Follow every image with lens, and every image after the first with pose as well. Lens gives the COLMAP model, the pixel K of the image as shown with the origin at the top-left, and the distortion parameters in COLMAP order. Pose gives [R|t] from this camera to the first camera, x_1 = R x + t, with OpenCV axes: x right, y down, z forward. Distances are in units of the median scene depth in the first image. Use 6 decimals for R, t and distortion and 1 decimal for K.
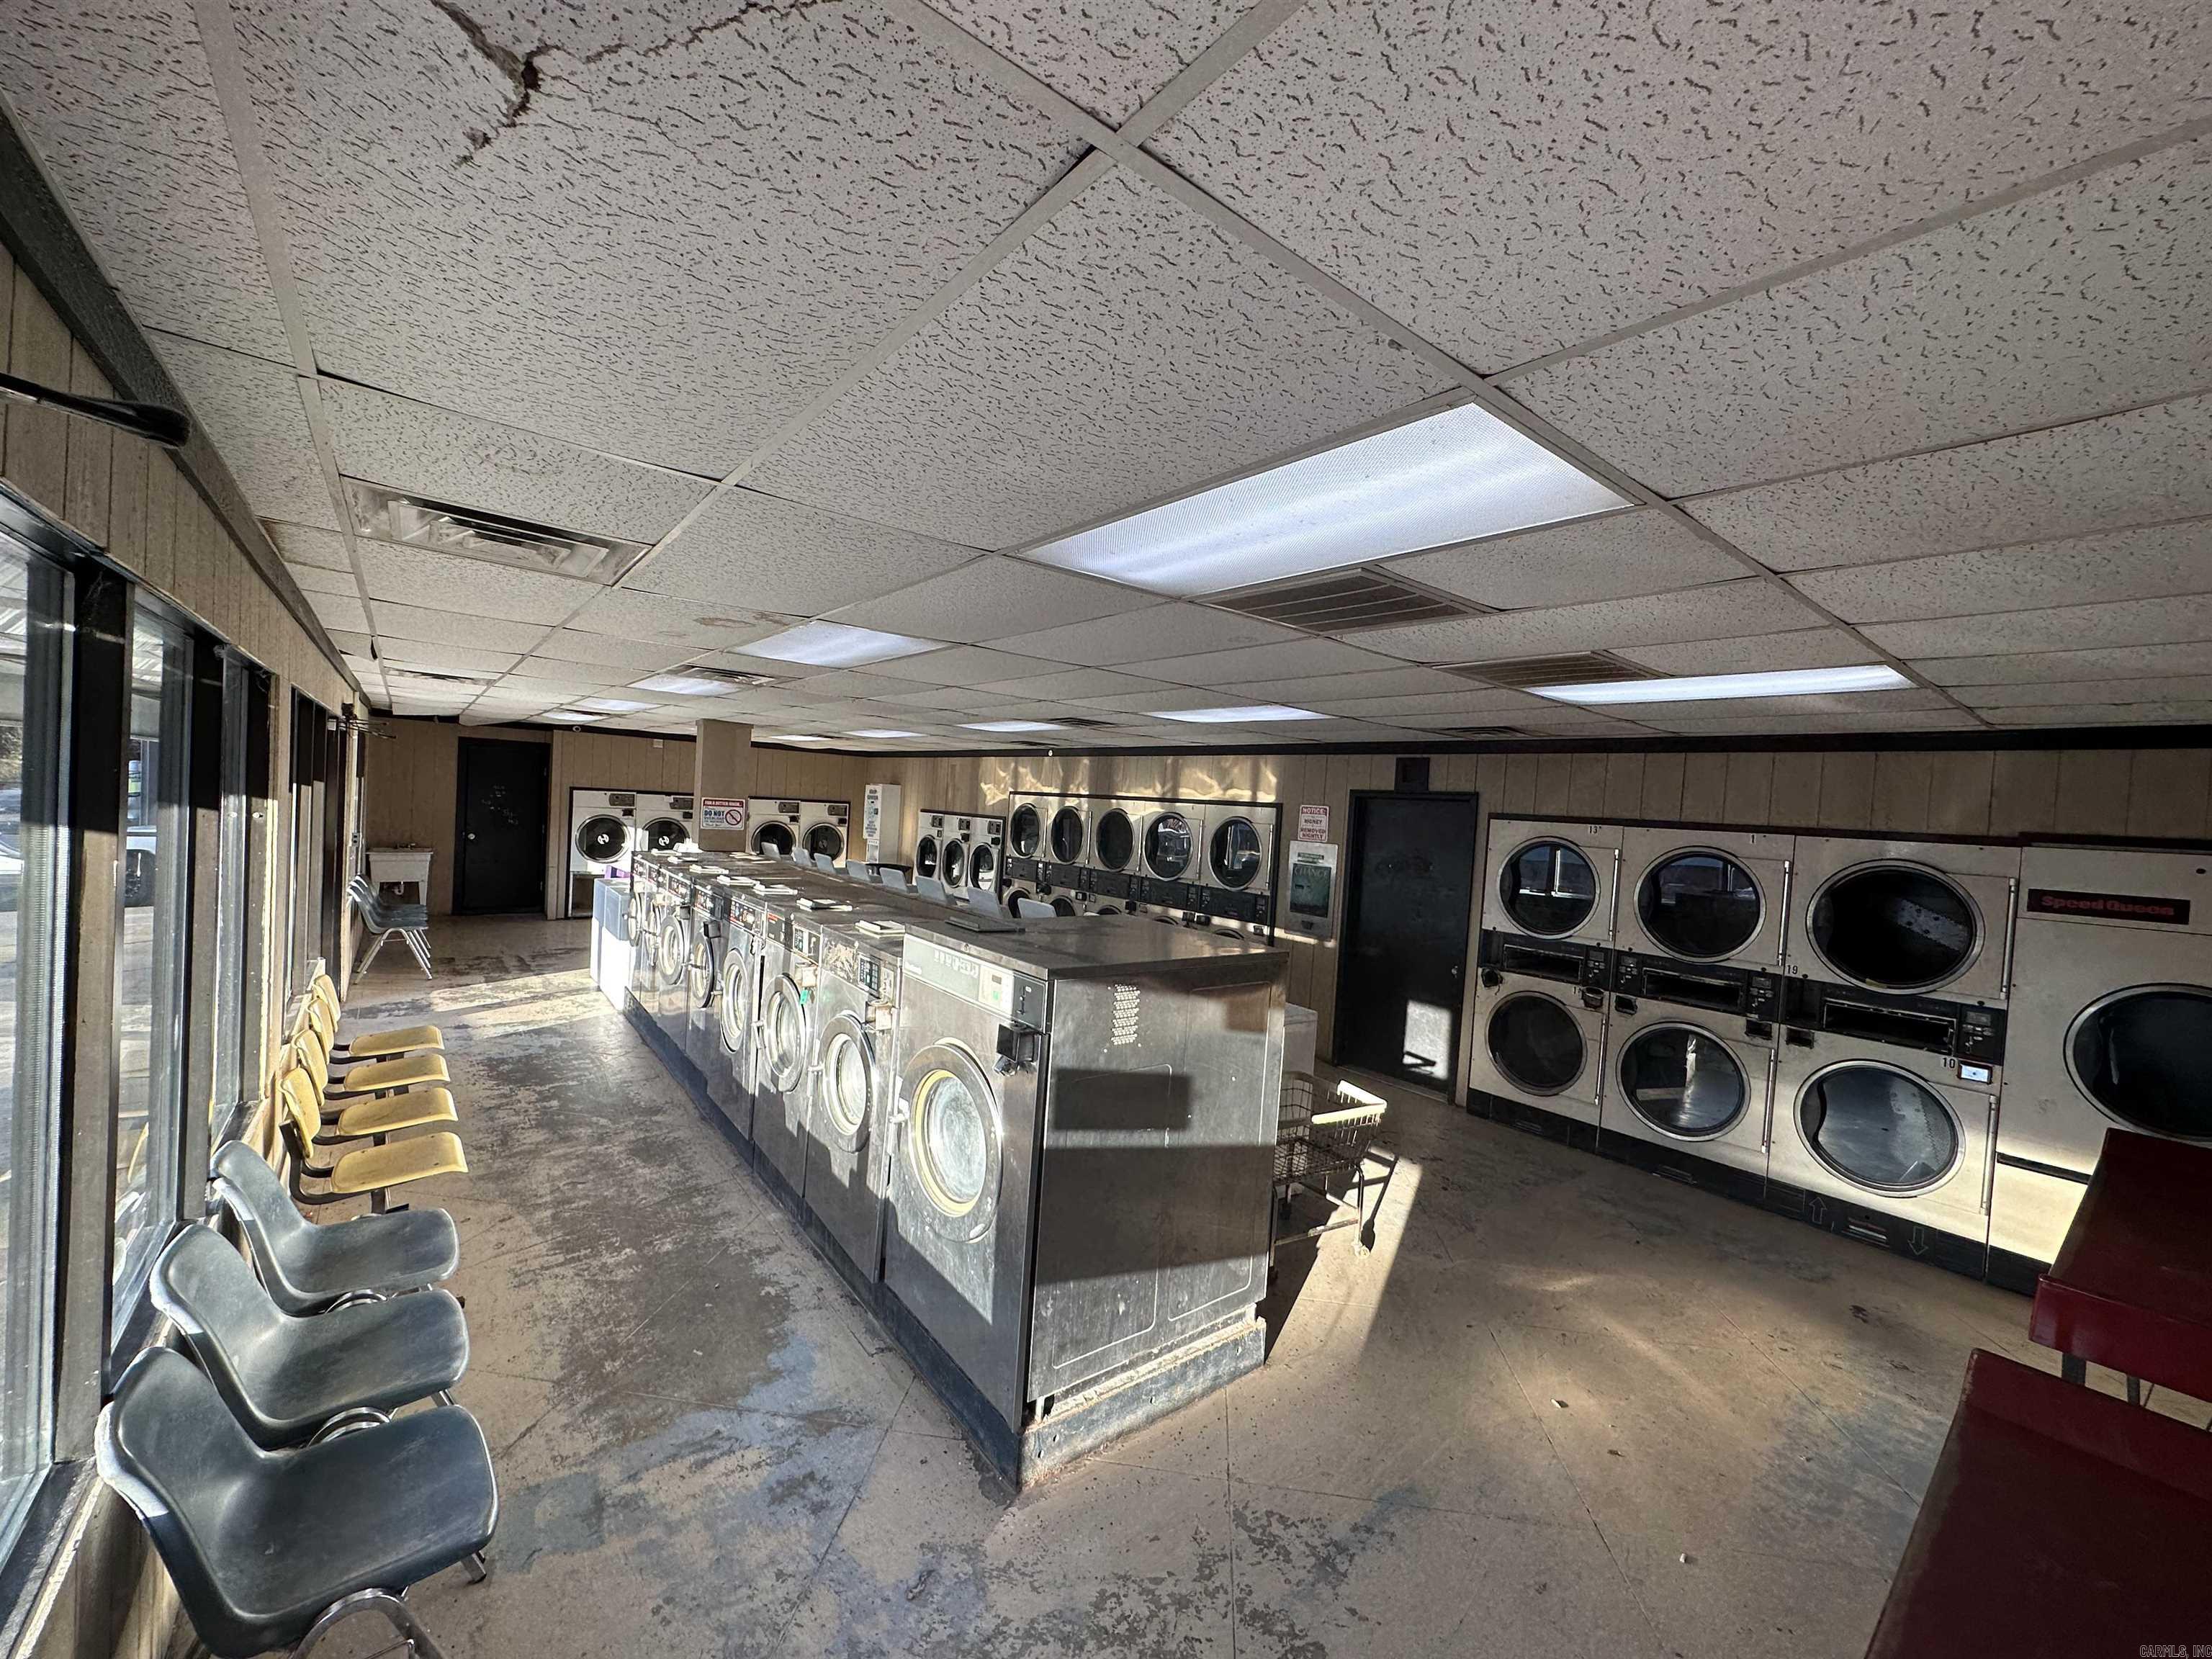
lens RADIAL K [[885.9, 0, 1113.0], [0, 885.9, 832.4], [0, 0, 1]] dist [-0.000530, -0.000233]
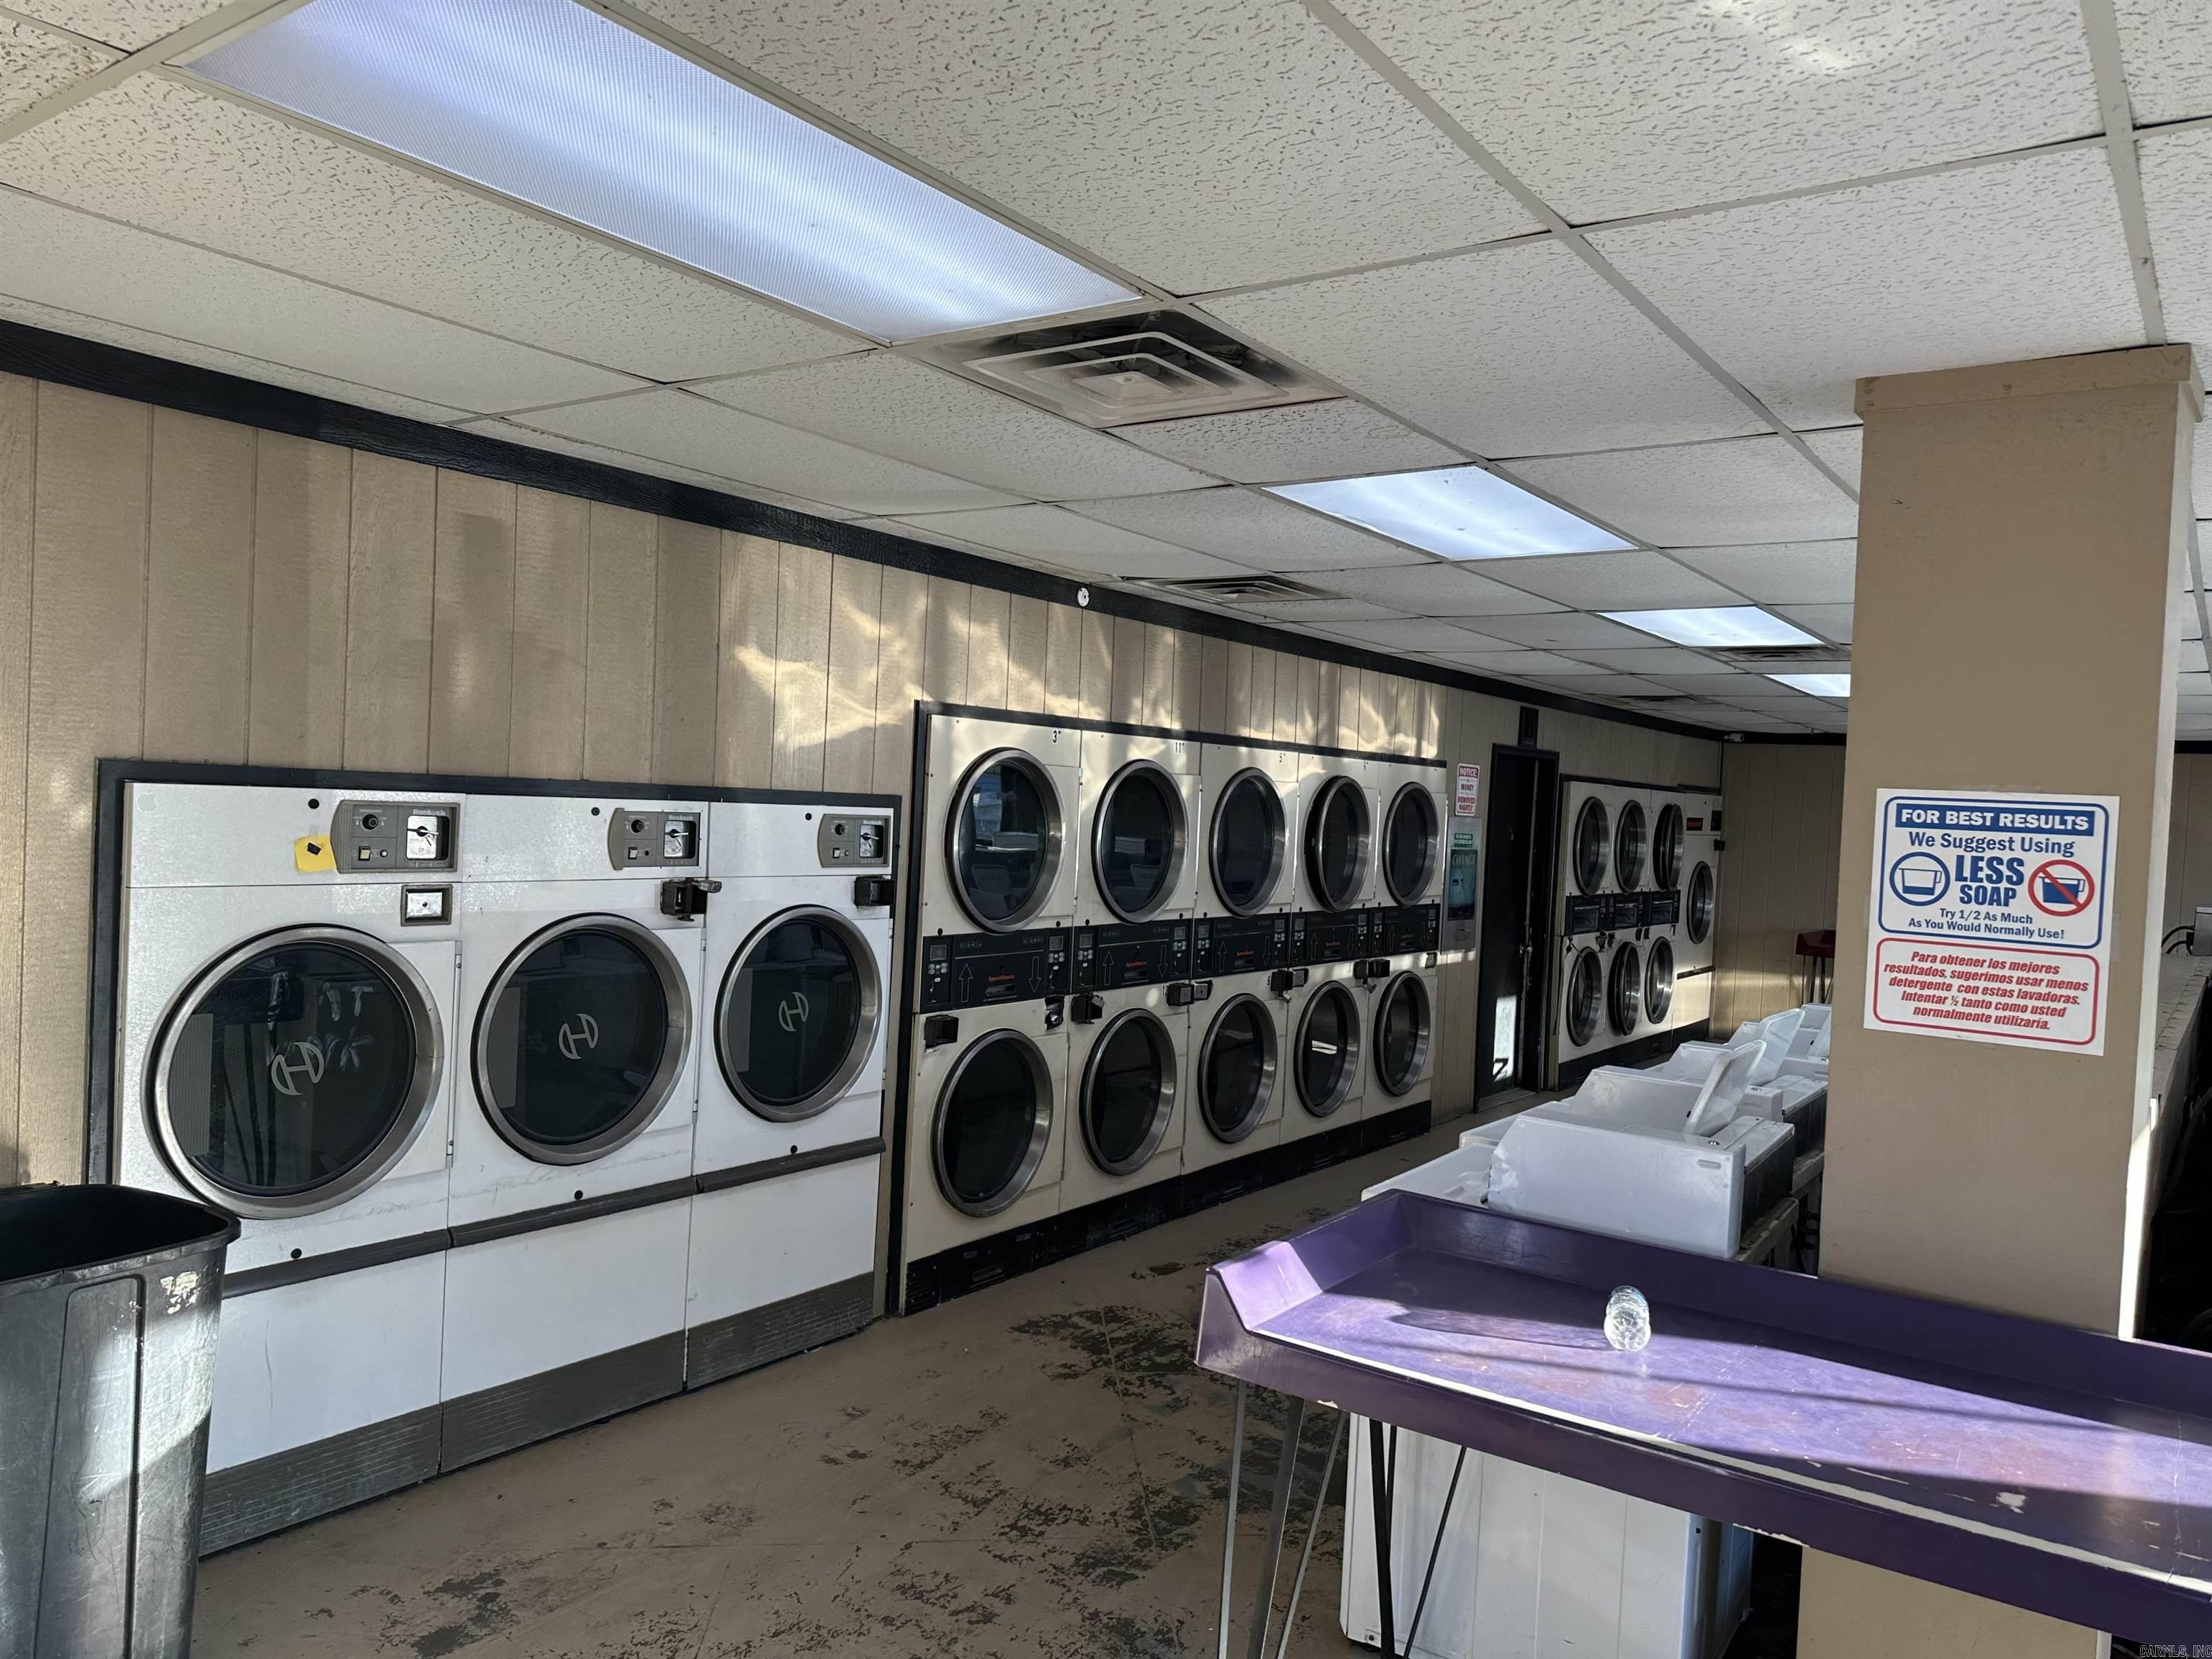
lens RADIAL K [[1542.1, 0, 1106.0], [0, 1542.1, 829.5], [0, 0, 1]] dist [0.115406, -0.156771]
pose [[-0.262302, -0.056912, 0.963306, -0.680381], [0.002591, 0.998214, 0.059680, -0.040557], [-0.964982, 0.018150, -0.261686, 1.236224]]
